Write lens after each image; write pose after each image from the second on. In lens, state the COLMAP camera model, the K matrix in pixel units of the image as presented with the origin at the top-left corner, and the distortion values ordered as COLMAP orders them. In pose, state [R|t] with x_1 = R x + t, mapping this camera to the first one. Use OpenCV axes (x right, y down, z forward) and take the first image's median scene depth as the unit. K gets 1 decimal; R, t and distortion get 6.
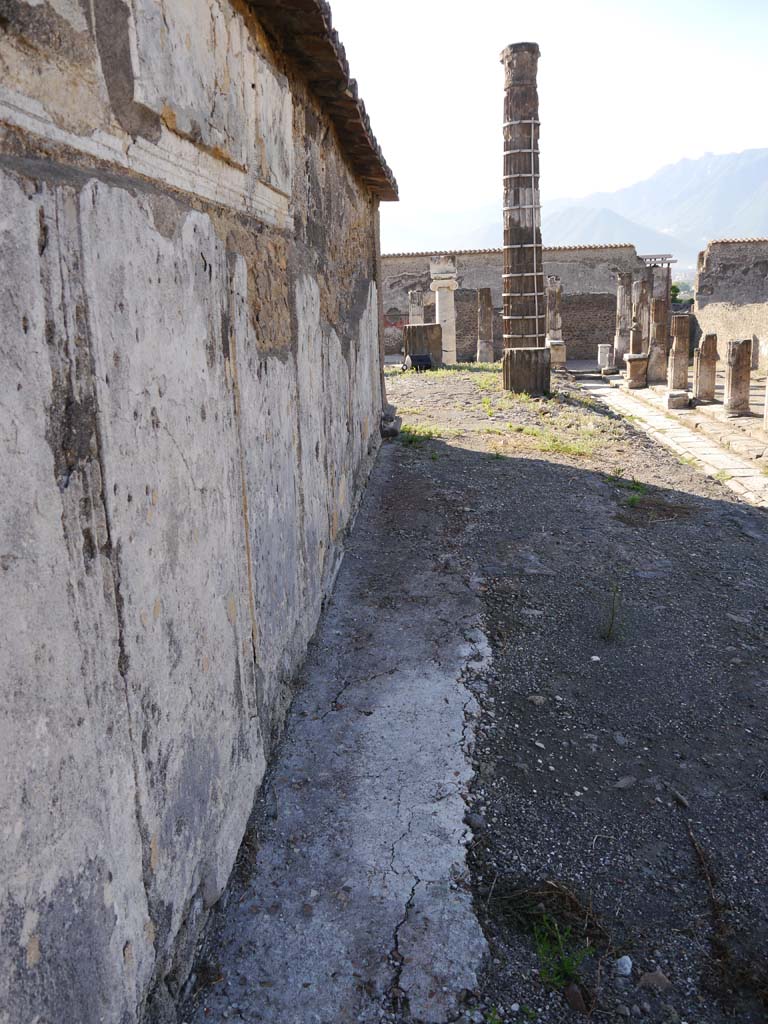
lens RADIAL K [[836.8, 0, 383.2], [0, 836.8, 510.6], [0, 0, 1]] dist [-0.053661, 0.035073]
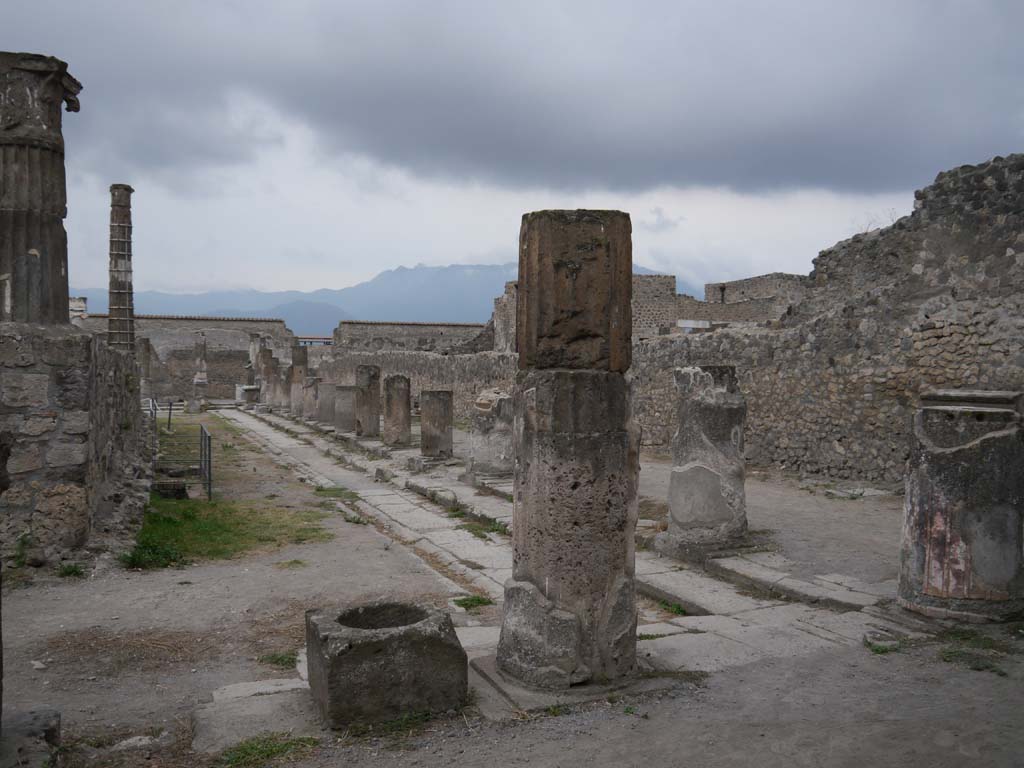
lens RADIAL K [[836.8, 0, 511.3], [0, 836.8, 382.7], [0, 0, 1]] dist [-0.053661, 0.035073]
pose [[0.893785, 0.041861, 0.446538, 0.135968], [0.072088, 0.969281, -0.235156, 0.338735], [-0.442664, 0.242369, 0.863311, -0.823462]]
